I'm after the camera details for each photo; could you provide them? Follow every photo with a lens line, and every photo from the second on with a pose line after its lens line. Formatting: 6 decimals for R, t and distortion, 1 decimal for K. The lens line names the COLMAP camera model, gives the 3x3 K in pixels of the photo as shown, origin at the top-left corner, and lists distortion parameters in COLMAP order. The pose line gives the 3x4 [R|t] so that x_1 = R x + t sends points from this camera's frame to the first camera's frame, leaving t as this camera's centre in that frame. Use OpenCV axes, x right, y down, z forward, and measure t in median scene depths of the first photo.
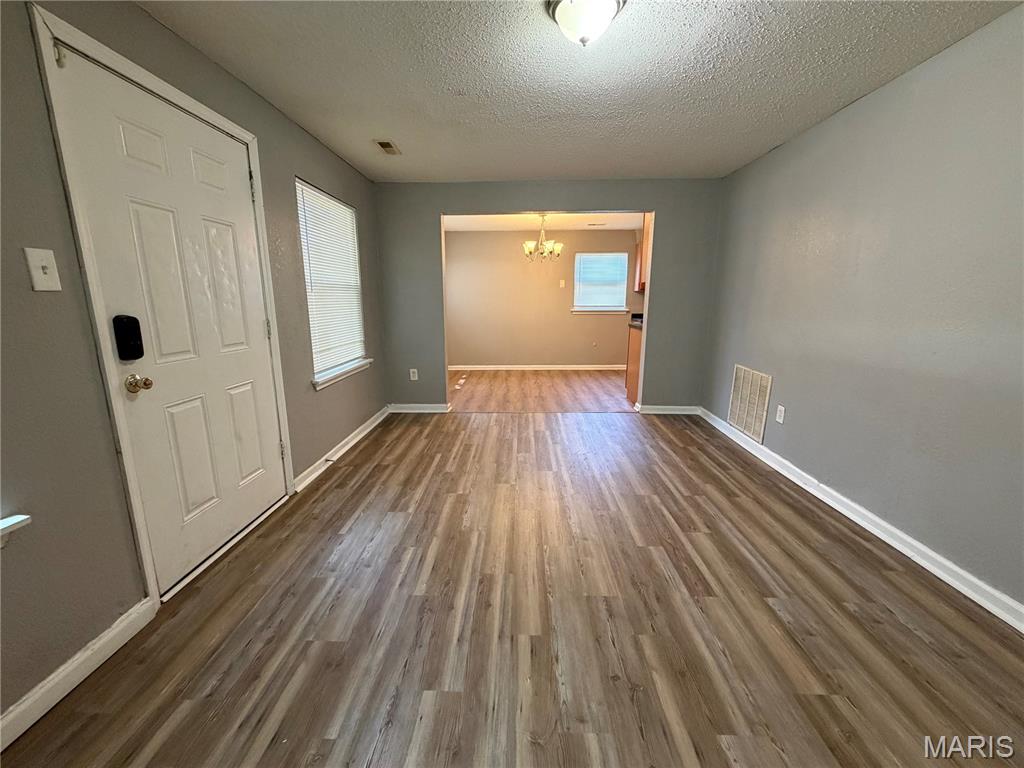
lens RADIAL K [[406.6, 0, 508.9], [0, 406.6, 384.5], [0, 0, 1]] dist [0.000415, -0.000148]
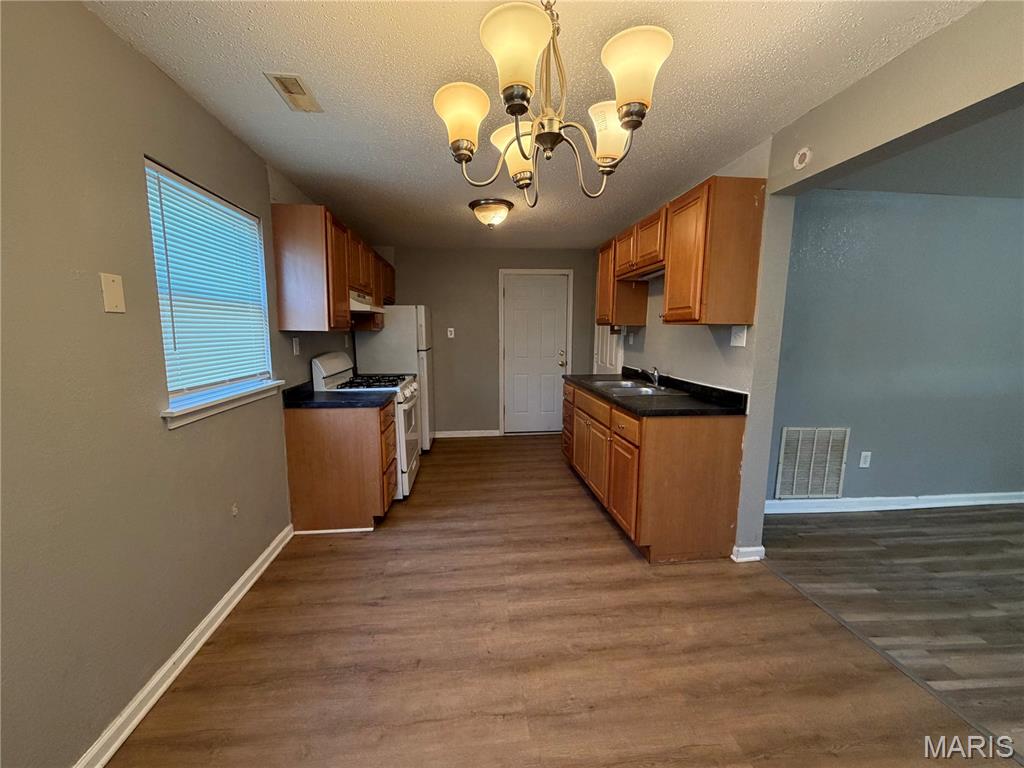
lens RADIAL K [[406.6, 0, 508.9], [0, 406.6, 384.5], [0, 0, 1]] dist [0.000415, -0.000148]
pose [[-0.132168, -0.128956, 0.982803, -0.234978], [0.200328, 0.967566, 0.153897, -0.513722], [-0.970773, 0.217223, -0.102048, 2.202986]]
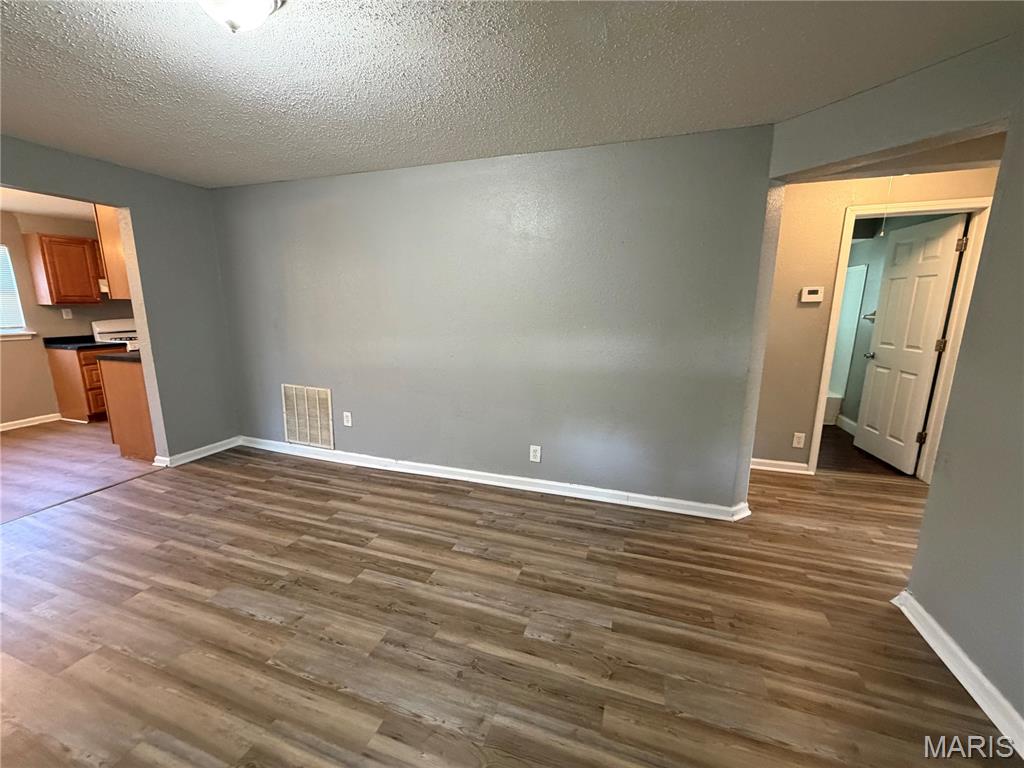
lens RADIAL K [[406.6, 0, 508.9], [0, 406.6, 384.5], [0, 0, 1]] dist [0.000415, -0.000148]
pose [[0.289578, -0.180545, 0.939972, -0.316635], [0.193979, 0.972740, 0.127080, -0.092846], [-0.937292, 0.145535, 0.316706, 0.203515]]
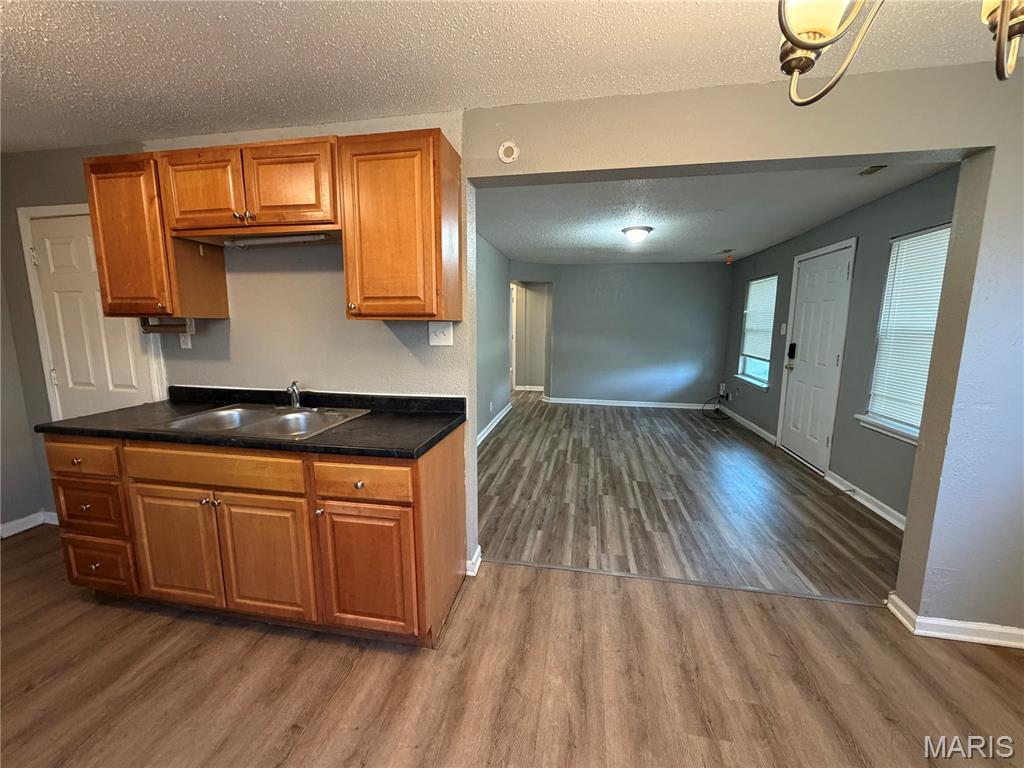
lens RADIAL K [[406.6, 0, 508.9], [0, 406.6, 384.5], [0, 0, 1]] dist [0.000415, -0.000148]
pose [[-0.987086, -0.026383, 0.158006, 0.336334], [0.031358, 0.935440, 0.352092, -0.557721], [-0.157094, 0.352499, -0.922532, 2.331599]]
